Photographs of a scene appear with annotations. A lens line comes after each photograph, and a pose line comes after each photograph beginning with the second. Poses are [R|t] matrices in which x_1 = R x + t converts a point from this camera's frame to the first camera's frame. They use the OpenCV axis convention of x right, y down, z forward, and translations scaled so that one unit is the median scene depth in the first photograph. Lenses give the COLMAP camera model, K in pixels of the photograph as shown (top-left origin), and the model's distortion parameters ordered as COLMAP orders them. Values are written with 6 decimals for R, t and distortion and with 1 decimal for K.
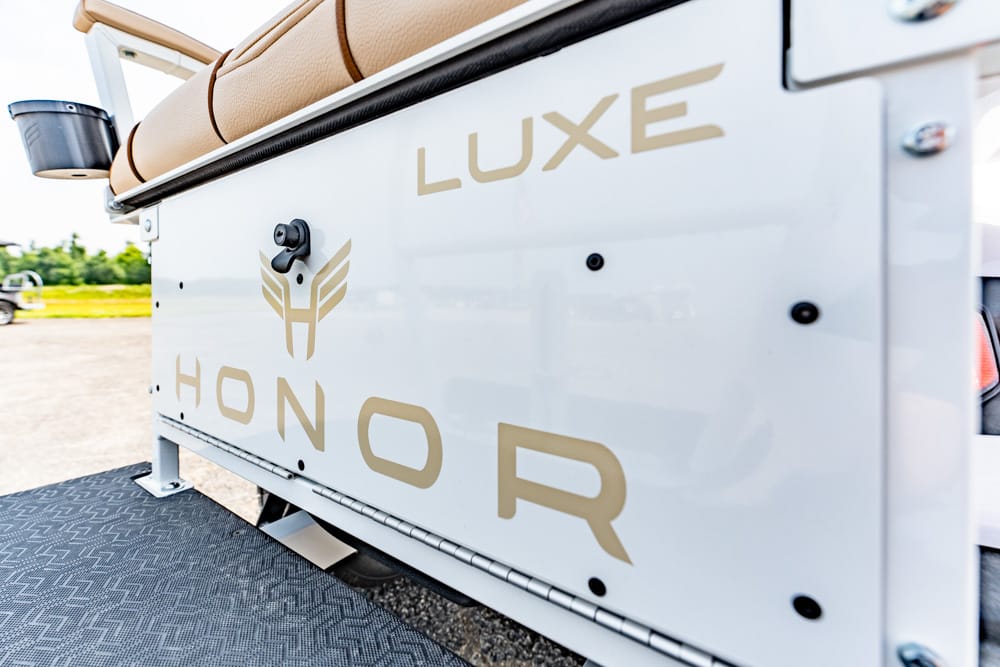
lens RADIAL K [[378.9, 0, 490.7], [0, 378.9, 354.5], [0, 0, 1]] dist [-0.002412, 0.000485]
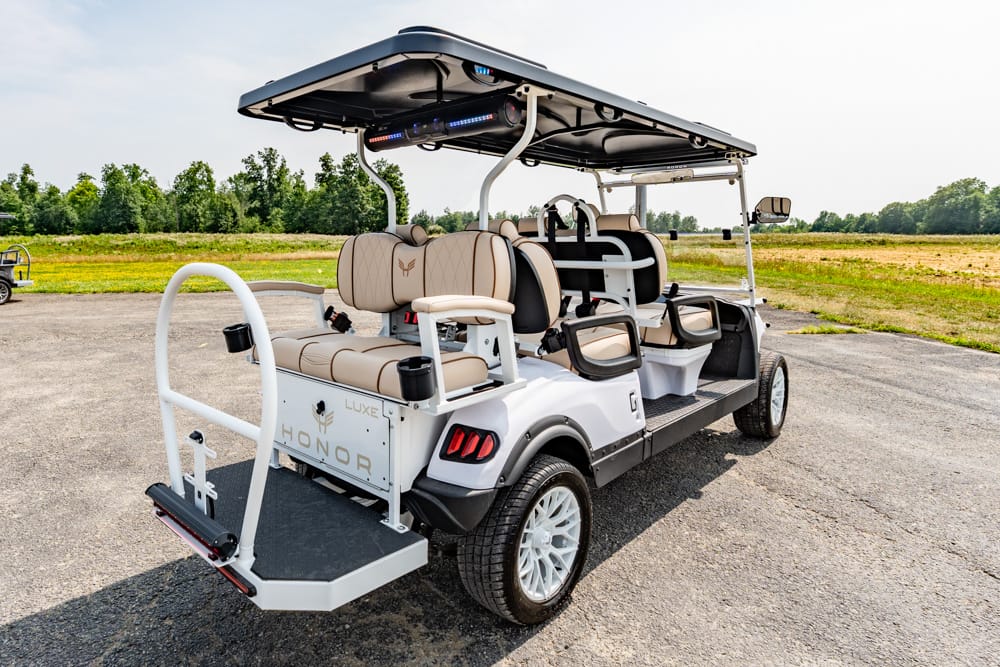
lens RADIAL K [[561.0, 0, 454.2], [0, 561.0, 362.3], [0, 0, 1]] dist [-0.004540, 0.000414]
pose [[0.983334, 0.026610, -0.179849, 0.223145], [-0.015403, 0.997868, 0.063428, -0.132675], [0.181153, -0.059601, 0.981647, -0.527528]]
